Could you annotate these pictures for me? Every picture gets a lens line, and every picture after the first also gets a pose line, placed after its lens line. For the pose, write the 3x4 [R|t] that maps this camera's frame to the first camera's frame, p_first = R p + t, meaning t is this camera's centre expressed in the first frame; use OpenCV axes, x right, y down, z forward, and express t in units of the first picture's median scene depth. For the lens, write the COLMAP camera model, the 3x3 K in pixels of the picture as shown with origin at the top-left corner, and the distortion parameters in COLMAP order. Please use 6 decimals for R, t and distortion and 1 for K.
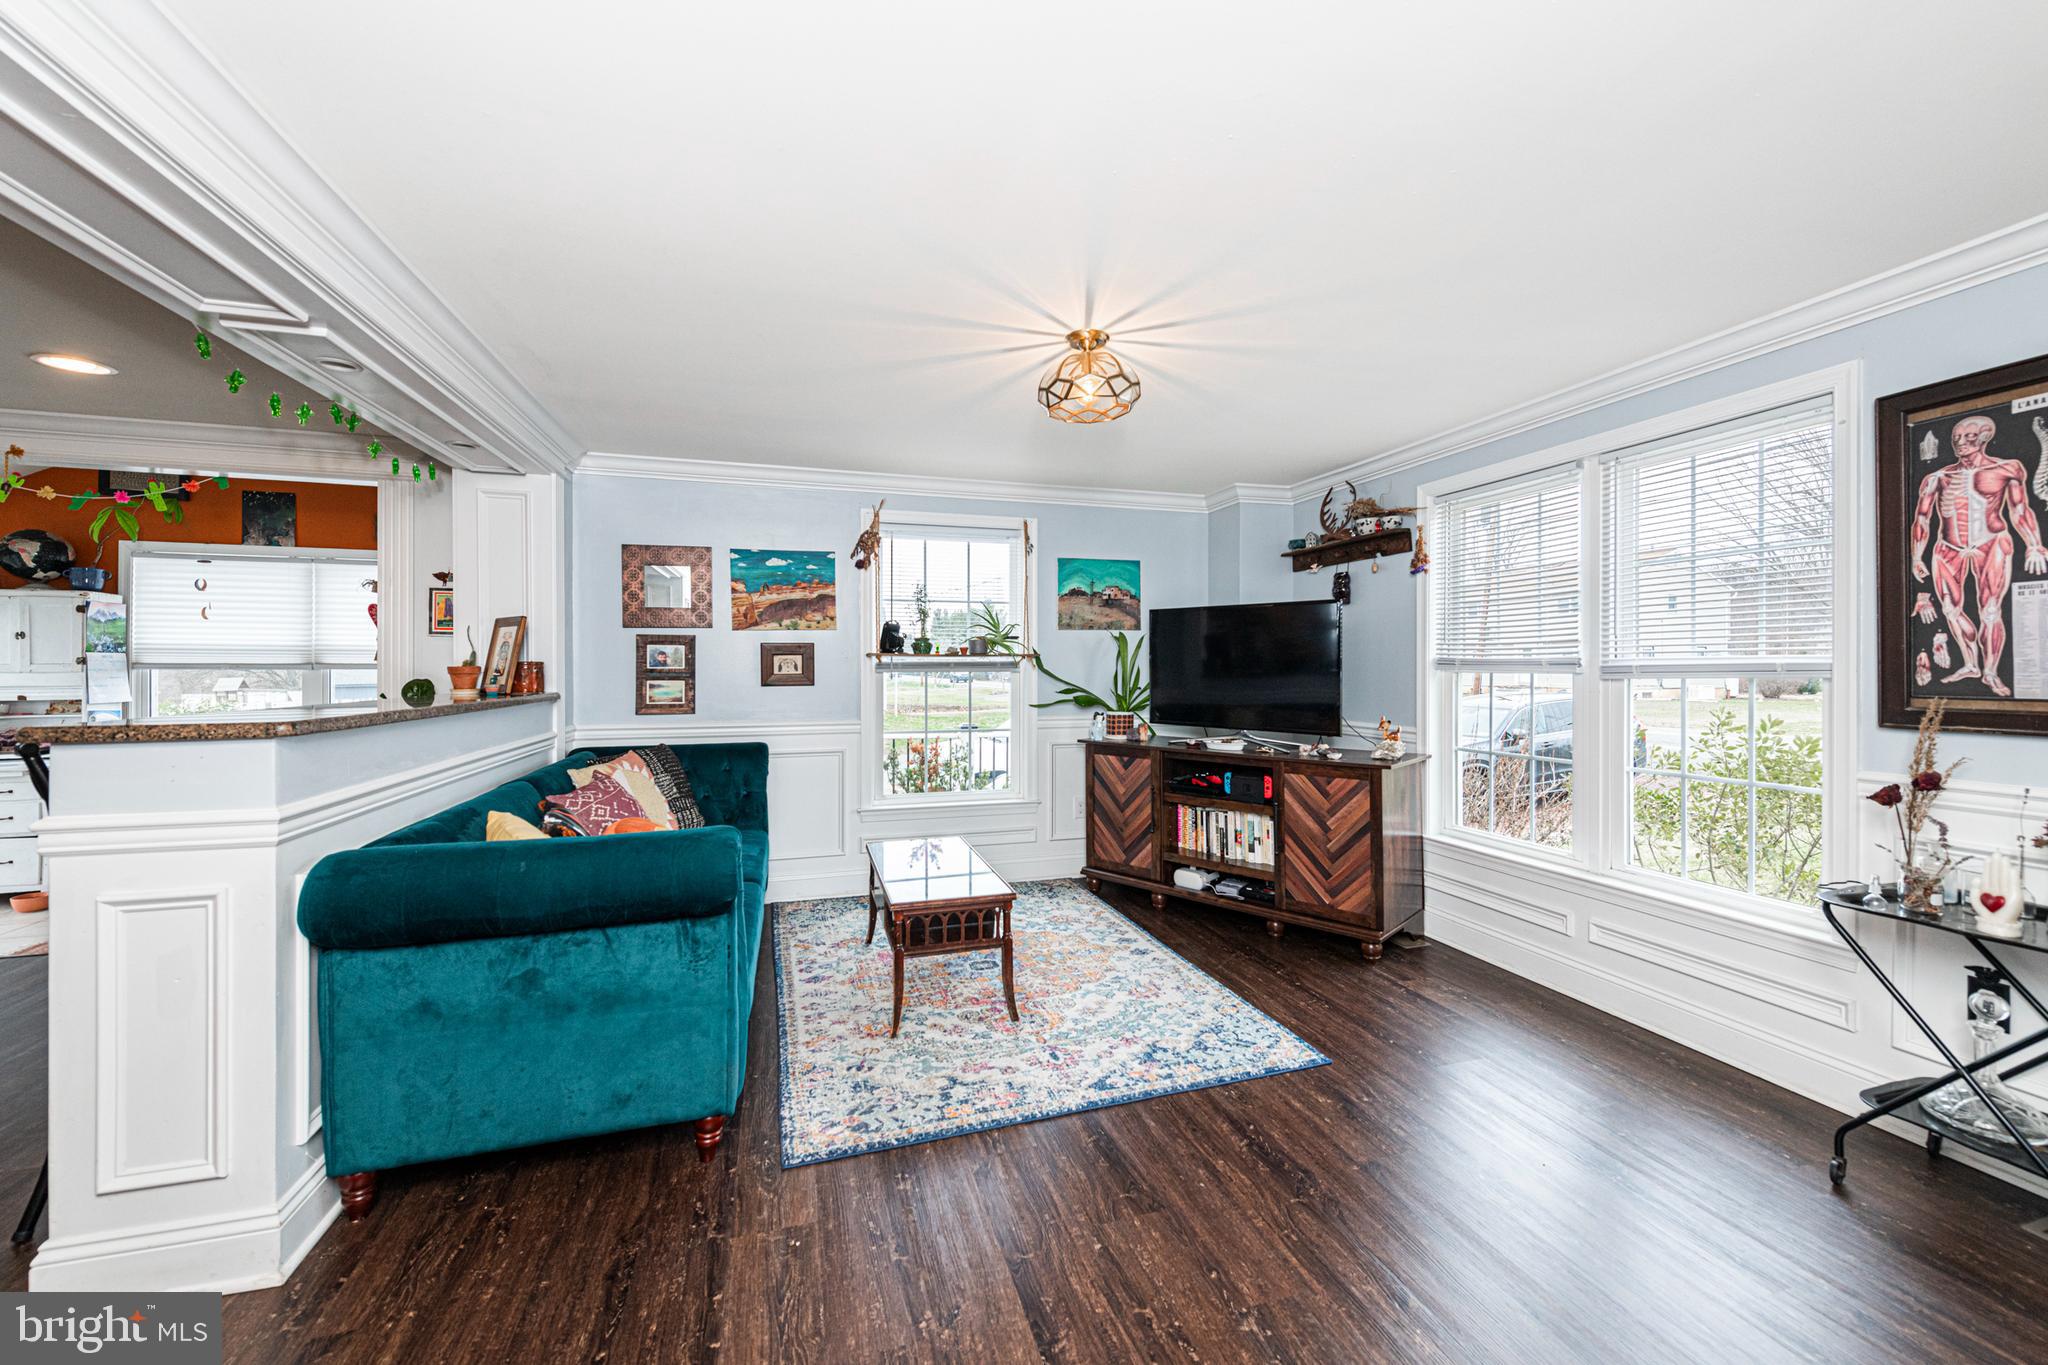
lens RADIAL K [[808.8, 0, 1035.2], [0, 808.8, 667.5], [0, 0, 1]] dist [0.008714, -0.000474]
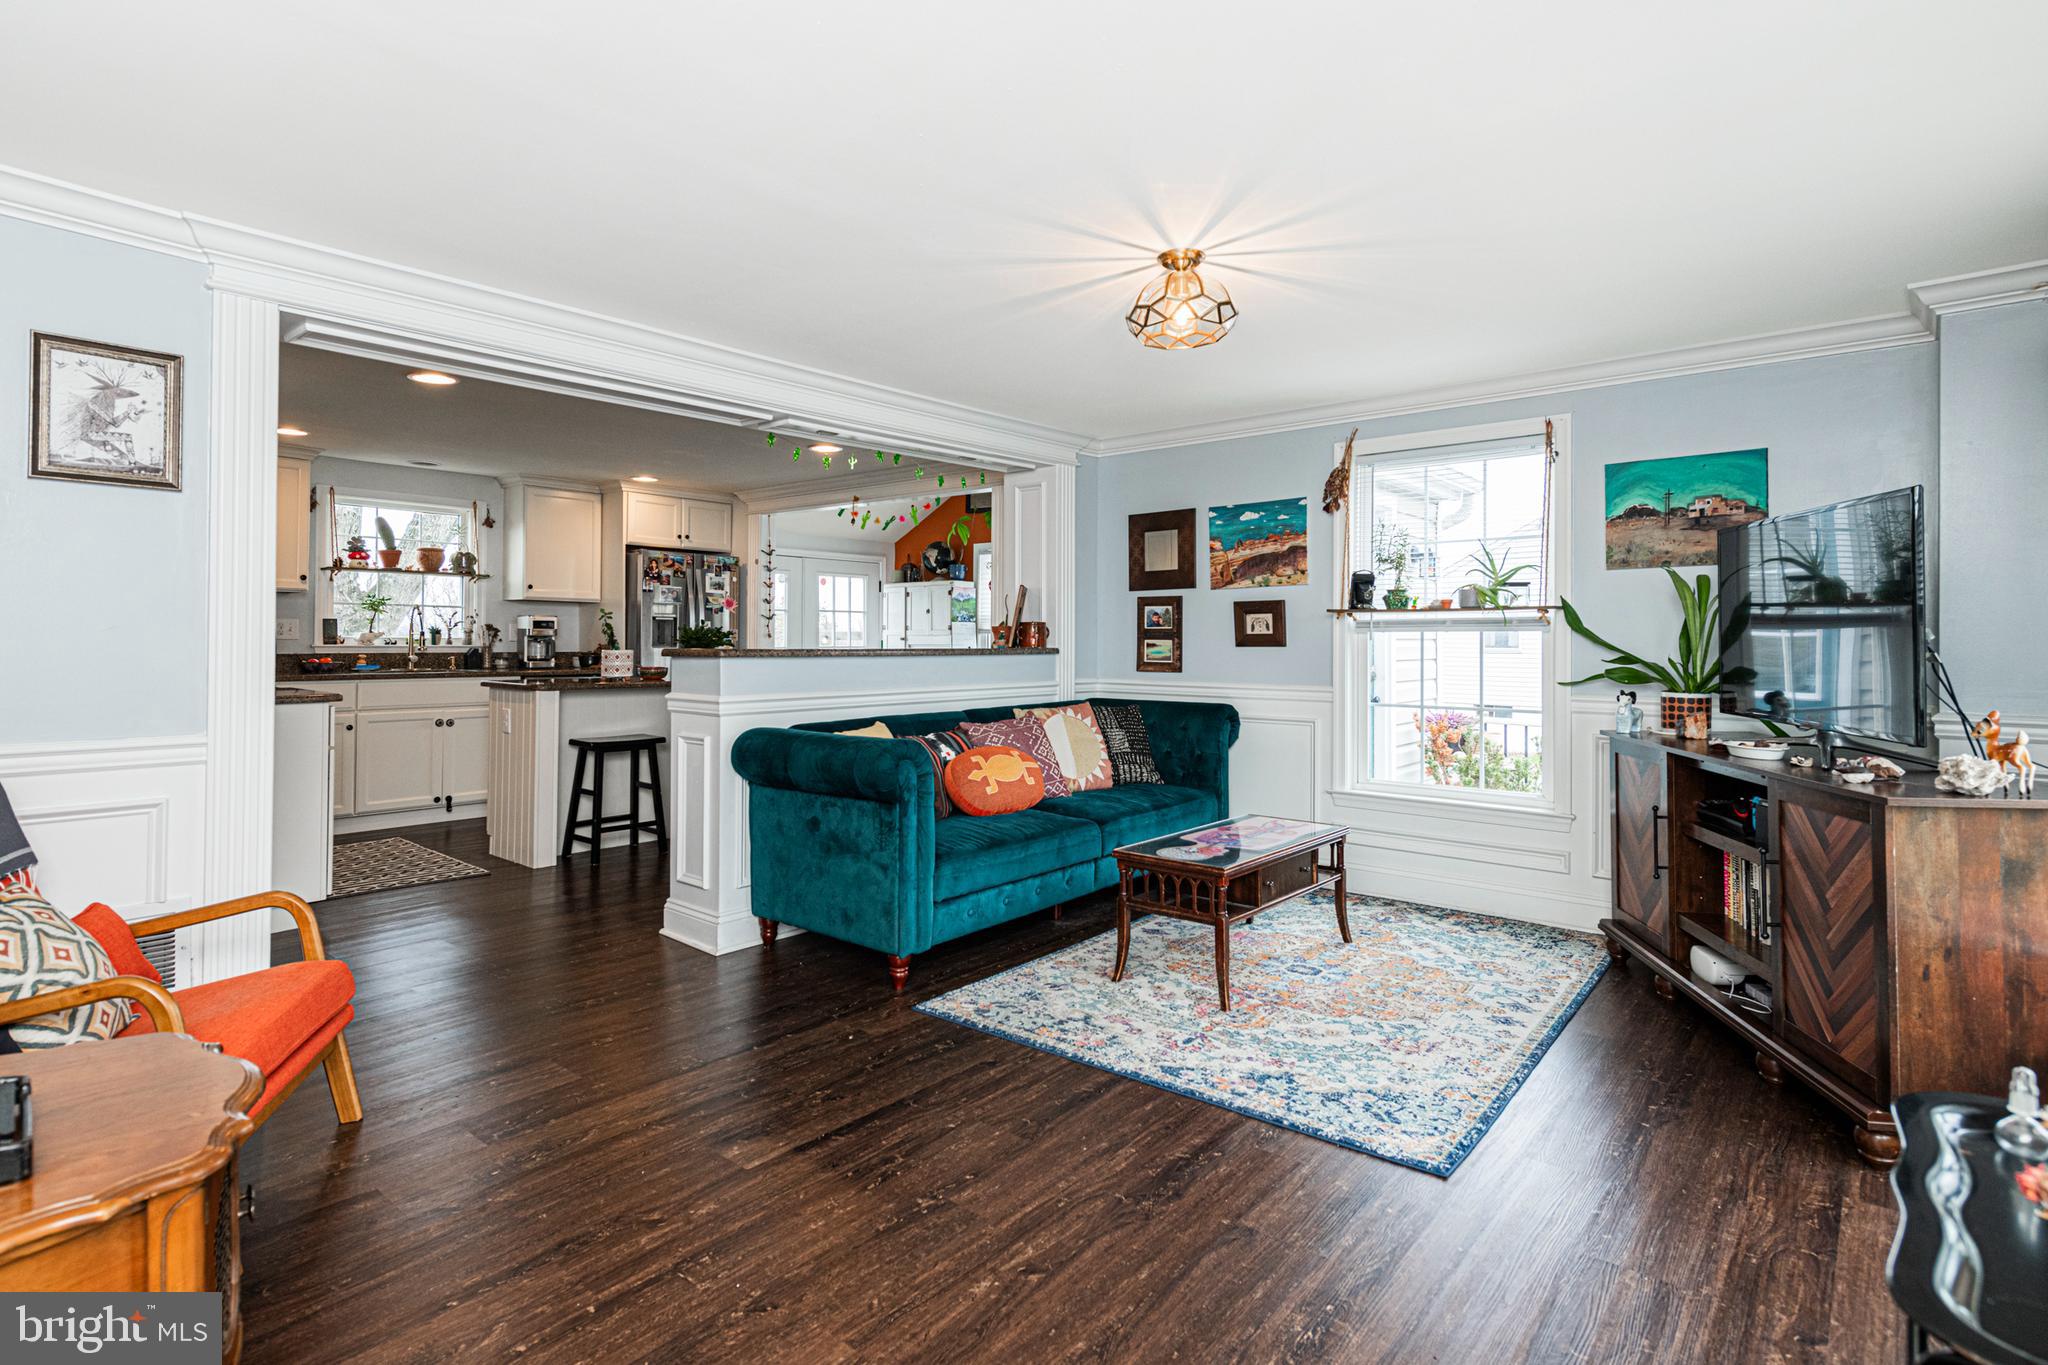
lens RADIAL K [[1028.0, 0, 1024.9], [0, 1028.0, 635.9], [0, 0, 1]] dist [0.024057, 0.000067]
pose [[0.539384, -0.001365, -0.842059, 0.760803], [-0.005235, 0.999974, -0.004974, 0.024314], [0.842044, 0.007091, 0.539363, 0.177039]]
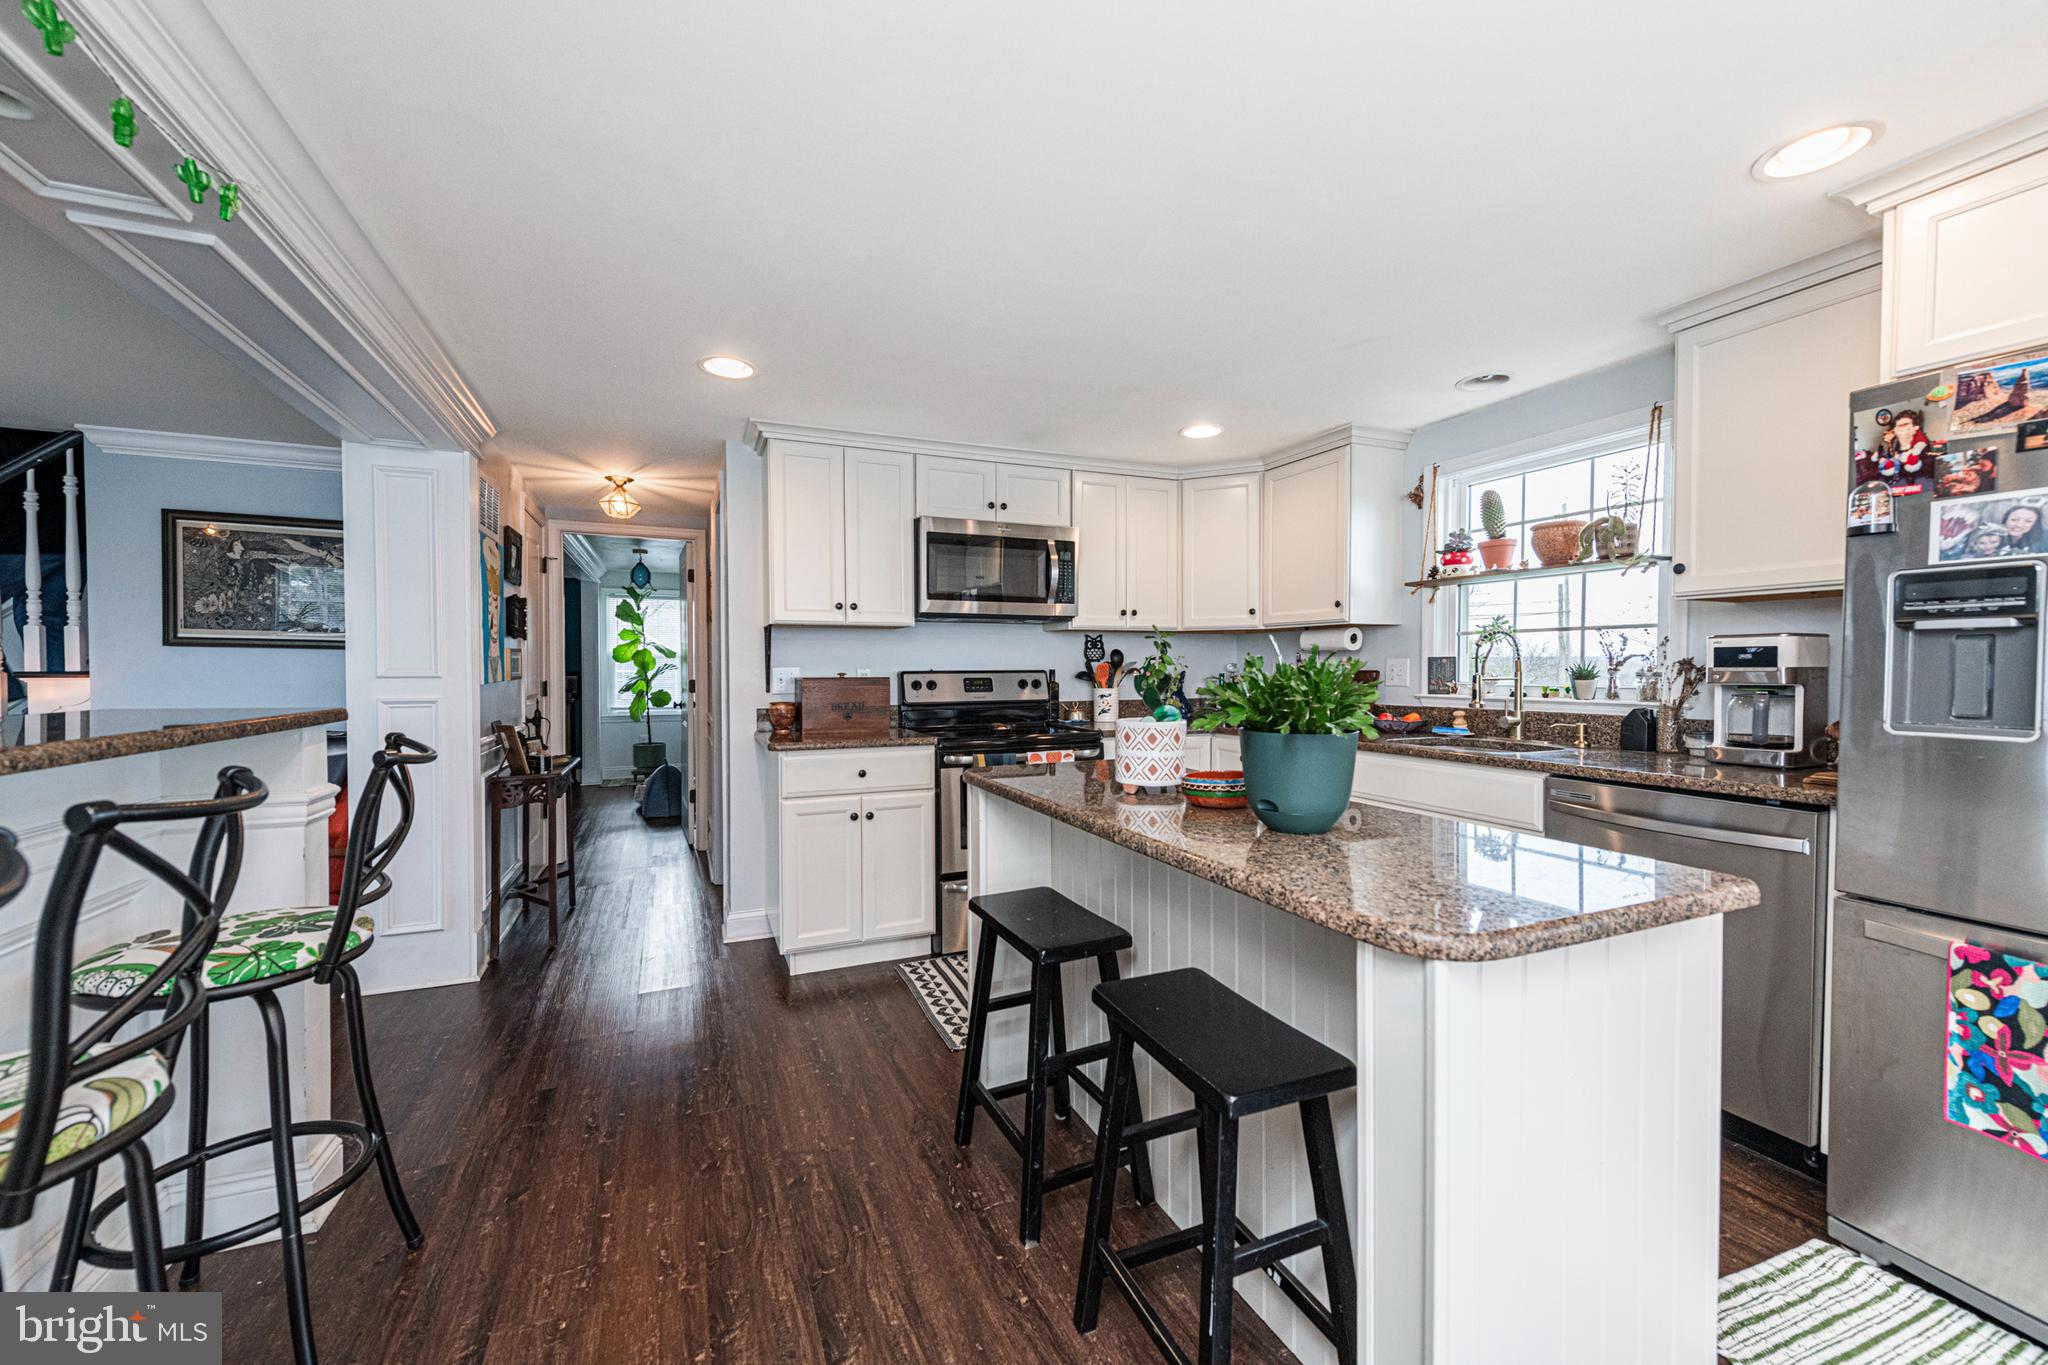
lens RADIAL K [[799.6, 0, 1025.9], [0, 799.6, 686.8], [0, 0, 1]] dist [0.017077, -0.004791]
pose [[-0.993909, -0.000317, -0.110200, -1.084825], [-0.002545, 0.999795, 0.020076, 0.007310], [0.110171, 0.020234, -0.993707, 1.186786]]
